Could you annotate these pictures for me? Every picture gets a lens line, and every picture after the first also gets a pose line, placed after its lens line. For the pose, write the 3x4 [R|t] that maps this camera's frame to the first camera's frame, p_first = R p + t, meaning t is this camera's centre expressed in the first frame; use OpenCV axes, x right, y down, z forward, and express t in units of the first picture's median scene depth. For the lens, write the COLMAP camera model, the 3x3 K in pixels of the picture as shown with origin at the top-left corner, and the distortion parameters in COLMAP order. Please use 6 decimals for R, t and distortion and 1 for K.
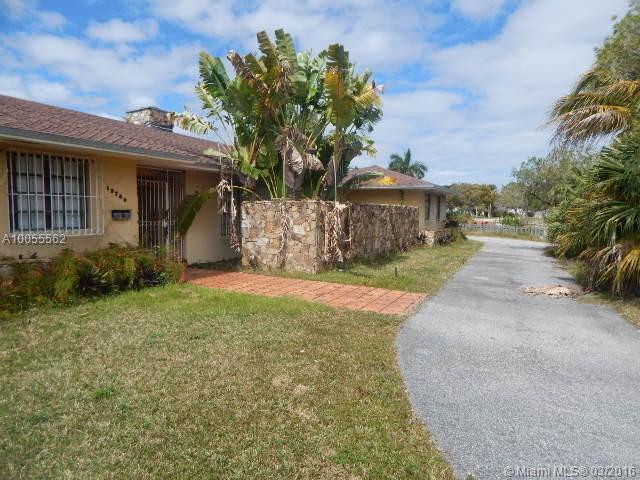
lens RADIAL K [[417.6, 0, 320.0], [0, 417.6, 240.0], [0, 0, 1]] dist [-0.006234, -0.001029]
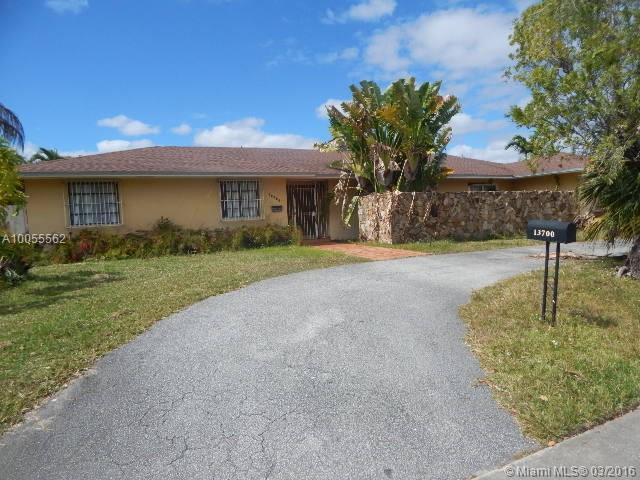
lens RADIAL K [[405.5, 0, 320.0], [0, 405.5, 240.0], [0, 0, 1]] dist [-0.020553, -0.000888]
pose [[0.788982, -0.006998, -0.614377, 0.699671], [0.005923, 0.999975, -0.003784, 0.077151], [0.614388, -0.000654, 0.789004, -0.263535]]
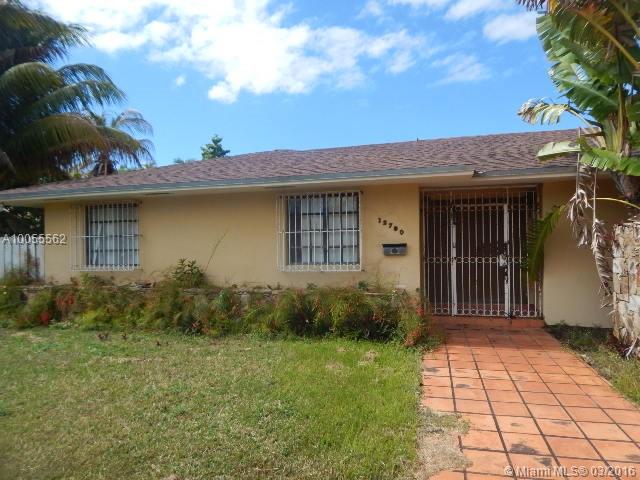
lens RADIAL K [[417.6, 0, 320.0], [0, 417.6, 240.0], [0, 0, 1]] dist [-0.006234, -0.001029]
pose [[0.210700, -0.017156, -0.977400, 0.306071], [-0.052115, 0.998227, -0.028756, -0.043471], [0.976161, 0.056996, 0.209432, 0.610436]]
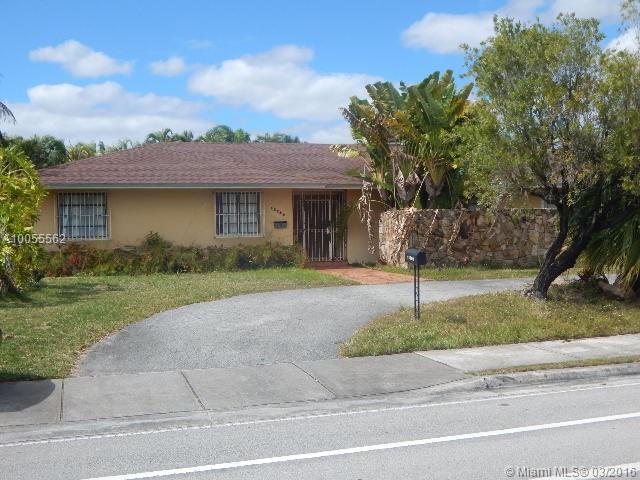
lens RADIAL K [[748.6, 0, 320.0], [0, 748.6, 240.0], [0, 0, 1]] dist [-0.017833, -0.017355]
pose [[0.708073, -0.009477, -0.706076, 1.470001], [-0.025405, 0.998921, -0.038884, 0.094046], [0.705683, 0.045471, 0.707068, -0.799724]]
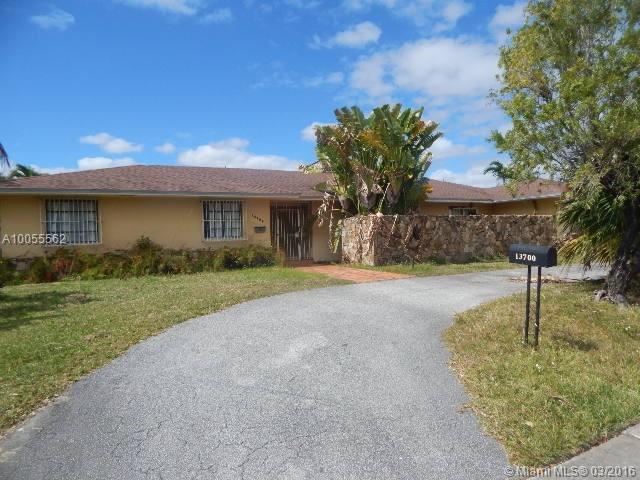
lens RADIAL K [[405.5, 0, 320.0], [0, 405.5, 240.0], [0, 0, 1]] dist [-0.020553, -0.000888]
pose [[0.814886, -0.029678, -0.578861, 0.695124], [-0.003424, 0.998424, -0.056008, 0.076356], [0.579611, 0.047622, 0.813501, -0.261299]]
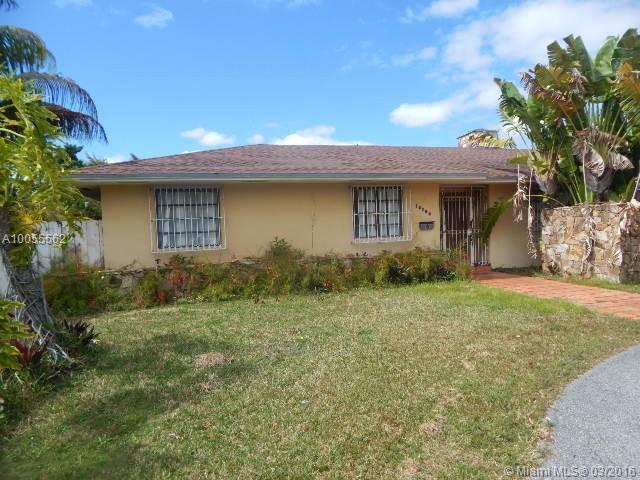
lens RADIAL K [[411.2, 0, 320.0], [0, 411.2, 240.0], [0, 0, 1]] dist [-0.009564, -0.000846]
pose [[0.675153, -0.008311, -0.737631, 0.222683], [-0.011540, 0.999695, -0.021826, 0.014927], [0.737588, 0.023248, 0.674851, -0.099150]]
